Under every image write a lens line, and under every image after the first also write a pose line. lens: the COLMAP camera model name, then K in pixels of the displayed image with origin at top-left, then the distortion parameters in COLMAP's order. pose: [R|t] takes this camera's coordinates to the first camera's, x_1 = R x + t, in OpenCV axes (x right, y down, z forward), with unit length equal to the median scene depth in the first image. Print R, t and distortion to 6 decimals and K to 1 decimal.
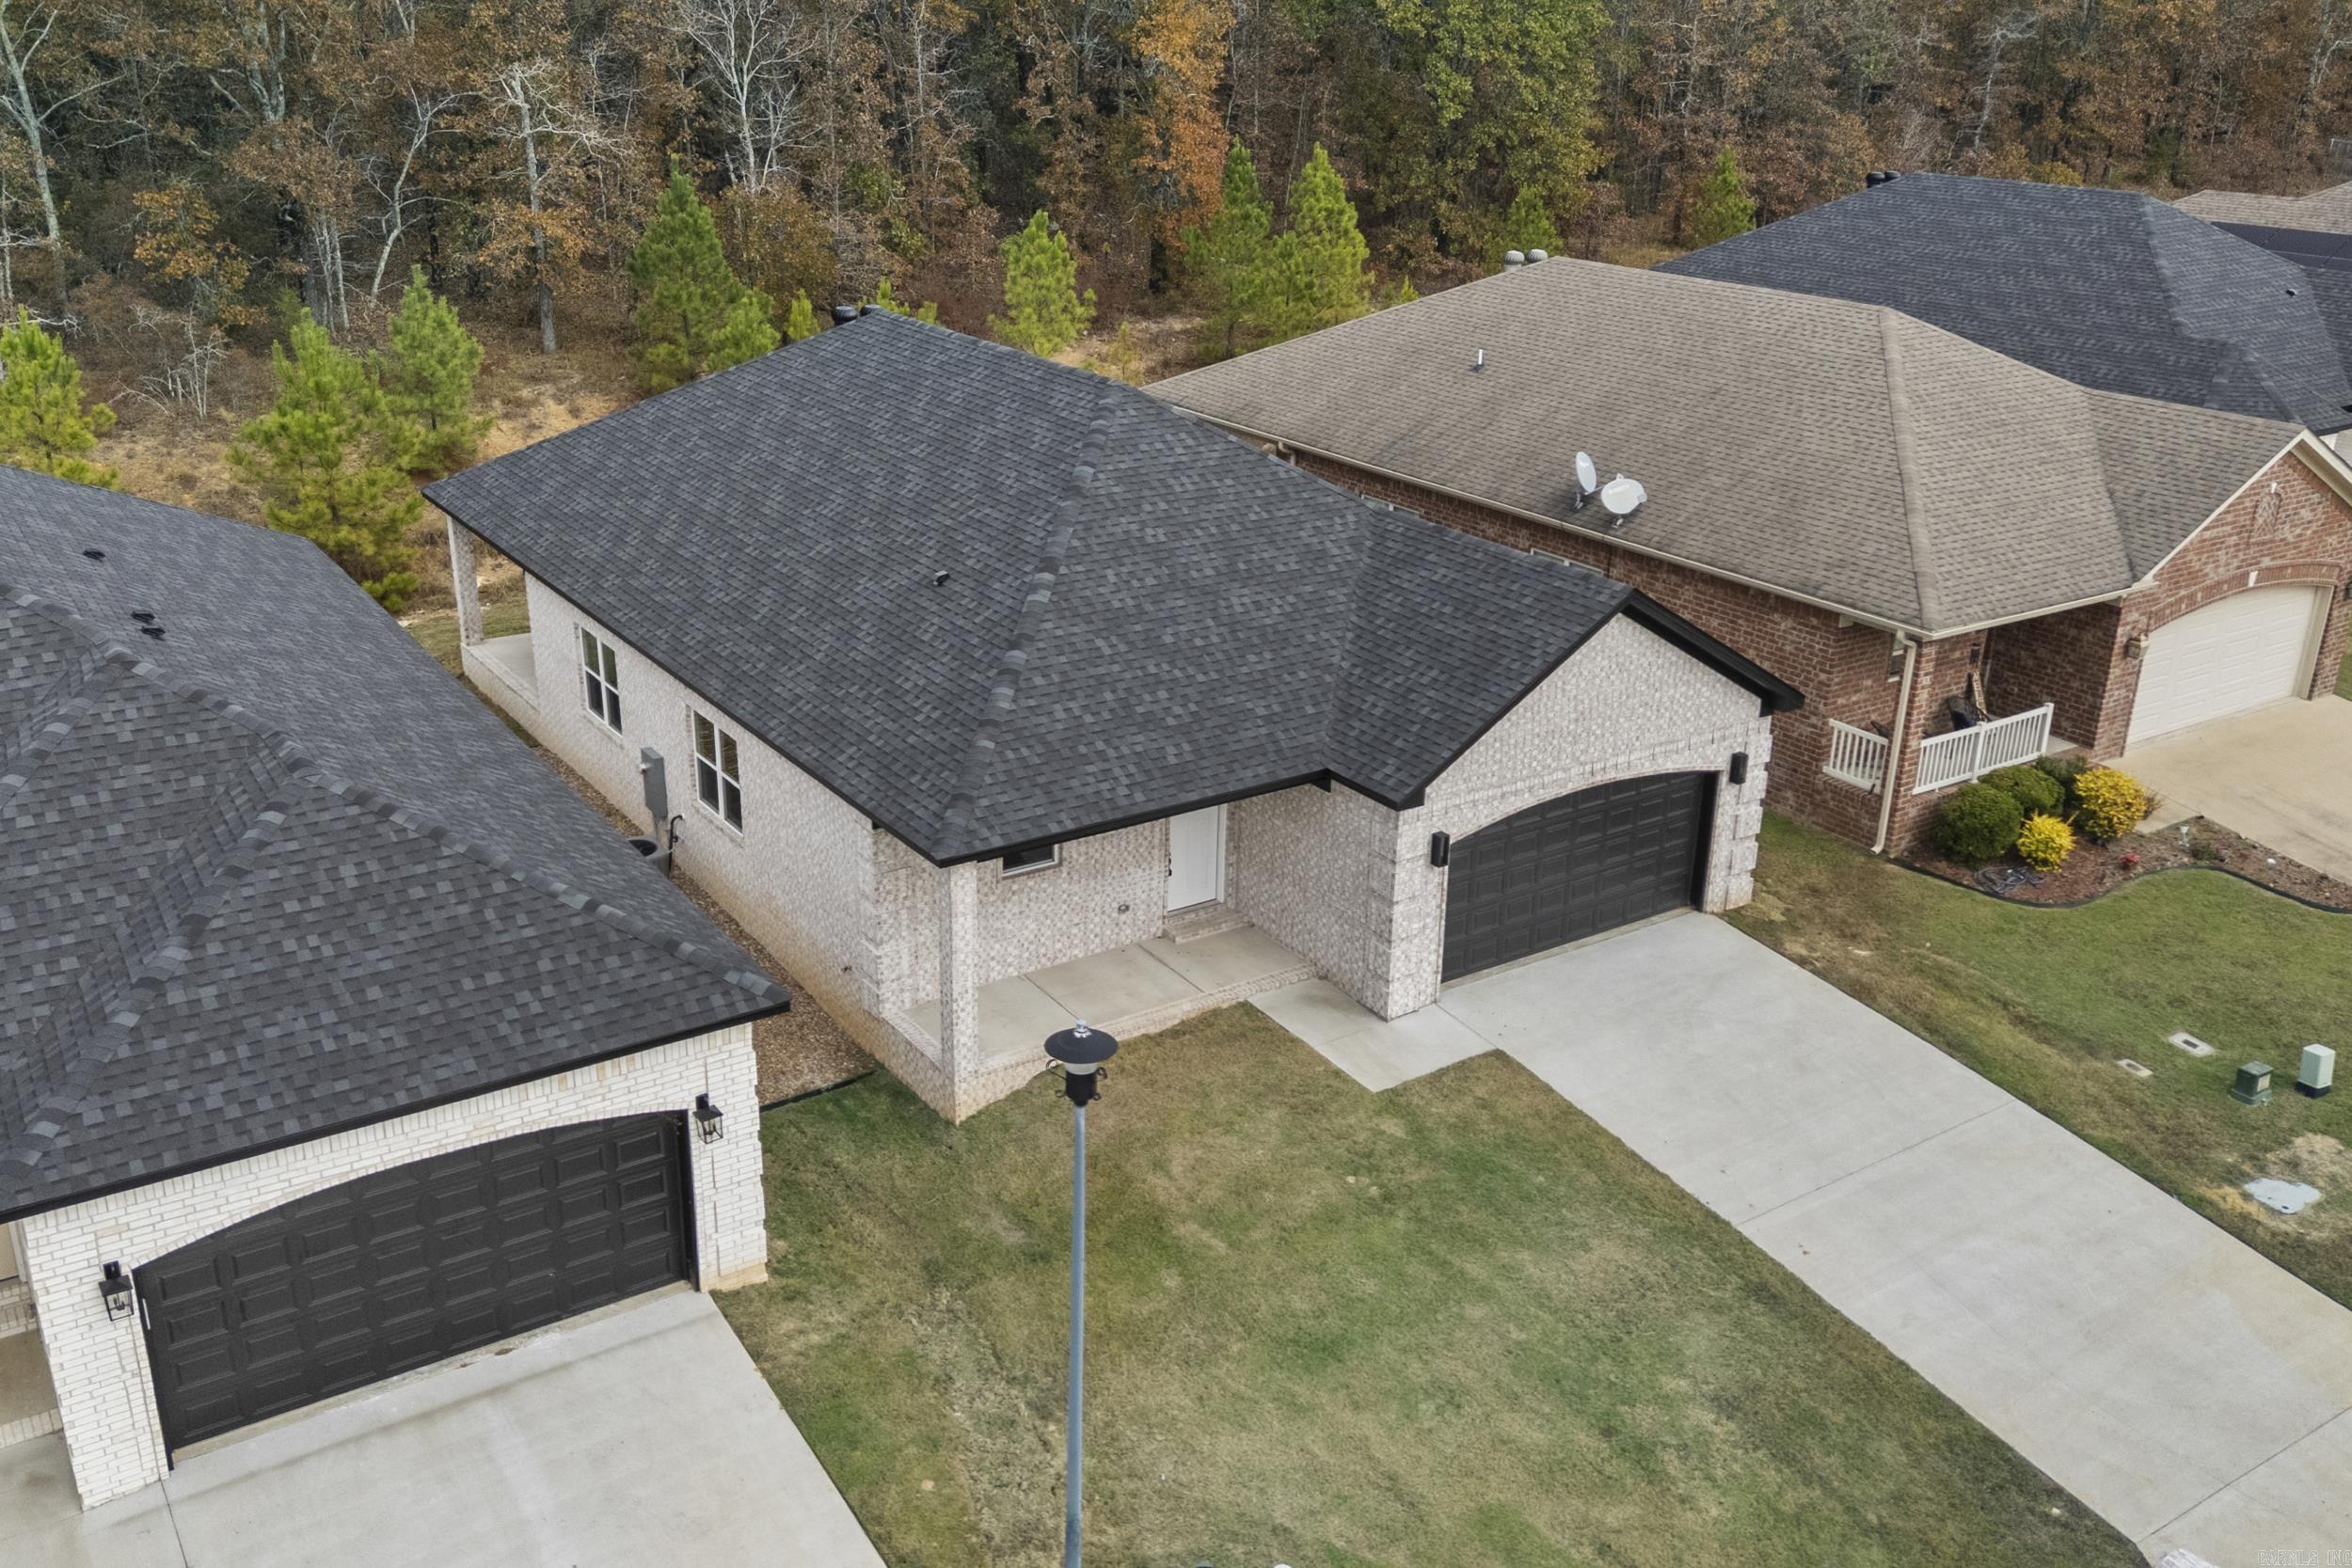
lens RADIAL K [[2026.3, 0, 1171.3], [0, 2026.3, 785.2], [0, 0, 1]] dist [0.074182, -0.022783]
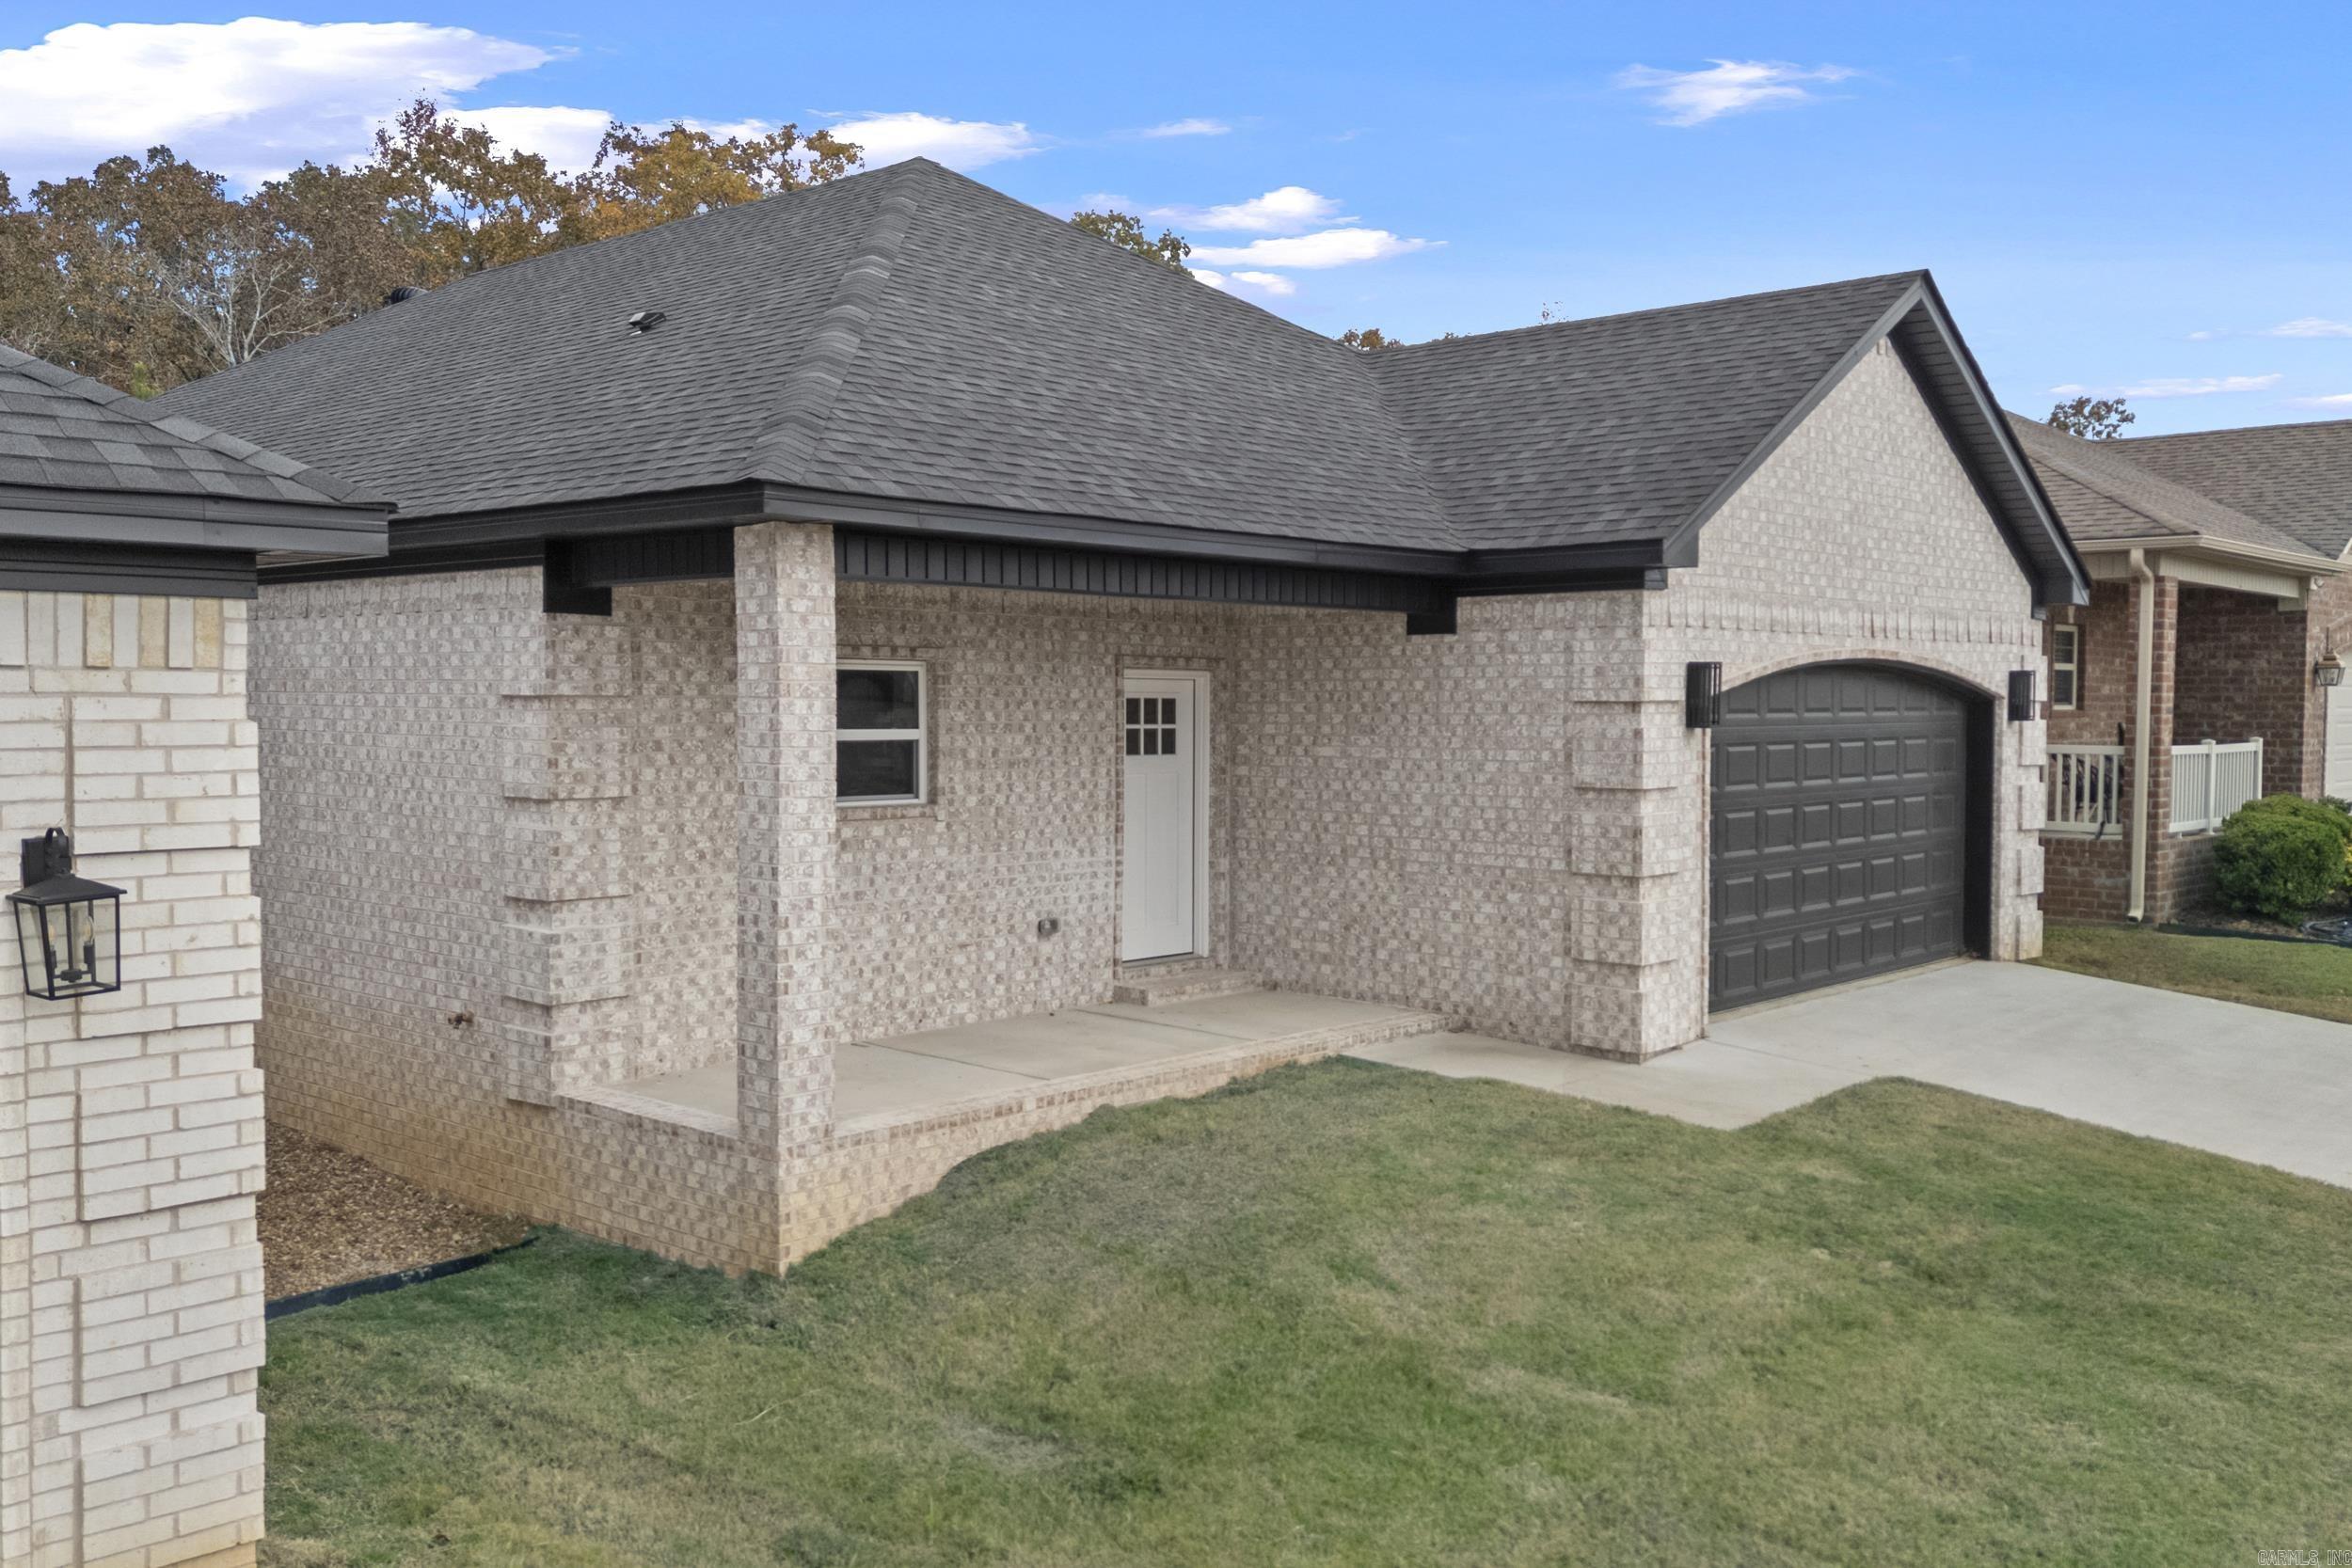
lens RADIAL K [[2048.3, 0, 1190.4], [0, 2048.3, 778.0], [0, 0, 1]] dist [0.065925, -0.031222]
pose [[0.969818, -0.023349, 0.242708, -0.115948], [0.100909, 0.944595, -0.312343, 0.196128], [-0.221968, 0.327407, 0.918441, 0.551113]]
